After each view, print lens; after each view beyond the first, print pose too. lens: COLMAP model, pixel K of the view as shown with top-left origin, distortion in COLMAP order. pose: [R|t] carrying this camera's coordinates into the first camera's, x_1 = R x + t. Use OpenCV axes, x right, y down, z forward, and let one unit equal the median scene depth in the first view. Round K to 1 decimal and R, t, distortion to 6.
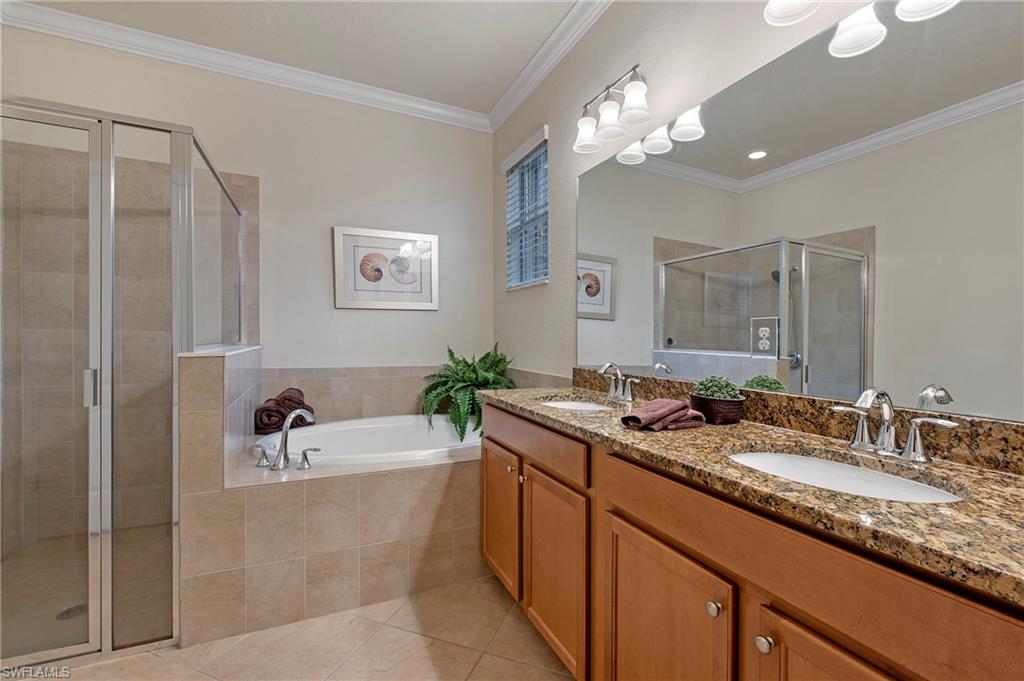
lens RADIAL K [[433.9, 0, 506.9], [0, 433.9, 343.8], [0, 0, 1]] dist [-0.001782, -0.001449]
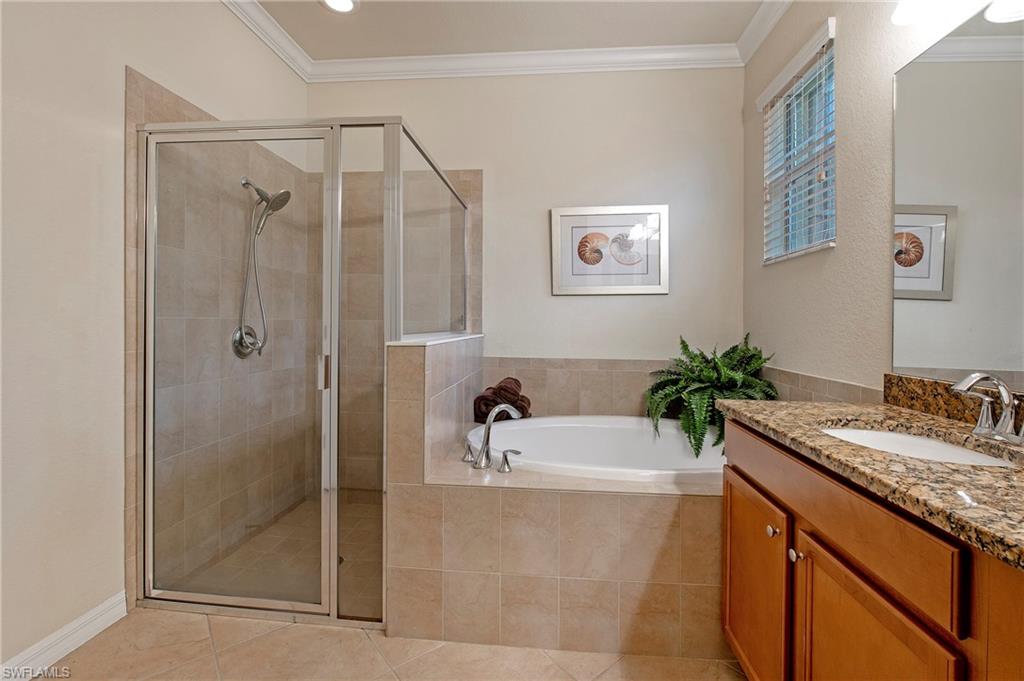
lens RADIAL K [[433.9, 0, 506.8], [0, 433.9, 329.0], [0, 0, 1]] dist [-0.001782, -0.001449]
pose [[0.863037, 0.004030, -0.505124, -0.007154], [-0.008109, 0.999950, -0.005876, -0.003608], [0.505075, 0.009168, 0.863027, 0.203541]]
